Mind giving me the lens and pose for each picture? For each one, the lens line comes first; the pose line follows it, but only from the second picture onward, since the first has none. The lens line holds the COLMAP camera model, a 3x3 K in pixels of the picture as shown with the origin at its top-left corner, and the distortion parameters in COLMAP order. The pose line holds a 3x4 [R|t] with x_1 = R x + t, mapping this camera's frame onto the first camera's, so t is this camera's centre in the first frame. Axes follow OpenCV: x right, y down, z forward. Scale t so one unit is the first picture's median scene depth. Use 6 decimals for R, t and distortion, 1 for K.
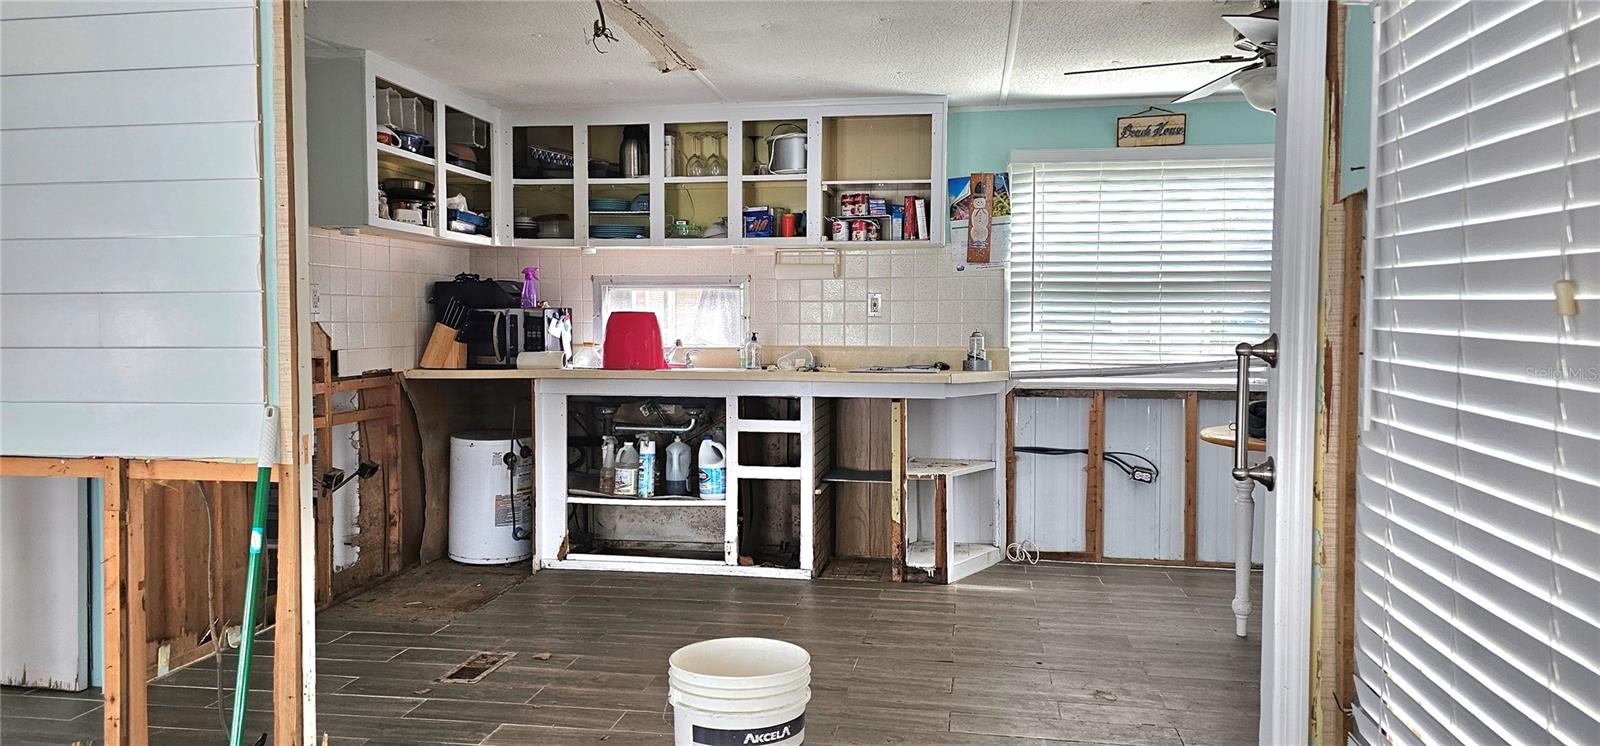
lens RADIAL K [[1051.0, 0, 800.0], [0, 1051.0, 373.0], [0, 0, 1]] dist [0.060495, -0.000696]
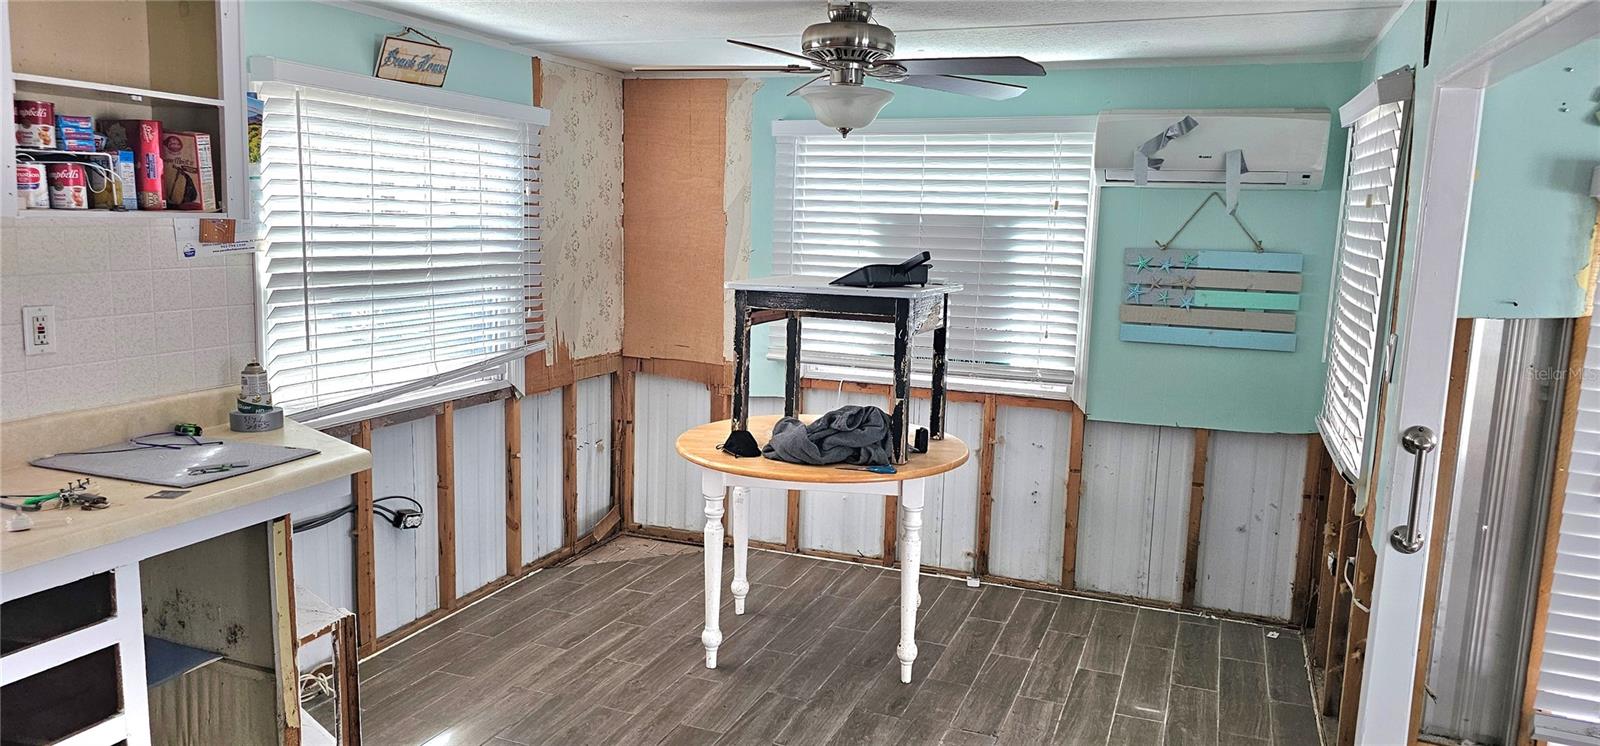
lens RADIAL K [[1051.0, 0, 800.0], [0, 1051.0, 373.0], [0, 0, 1]] dist [0.060495, -0.000696]
pose [[0.242751, -0.138410, 0.960164, -0.338075], [0.029089, 0.990363, 0.135409, -0.106502], [-0.969652, -0.004940, 0.244438, 0.555198]]
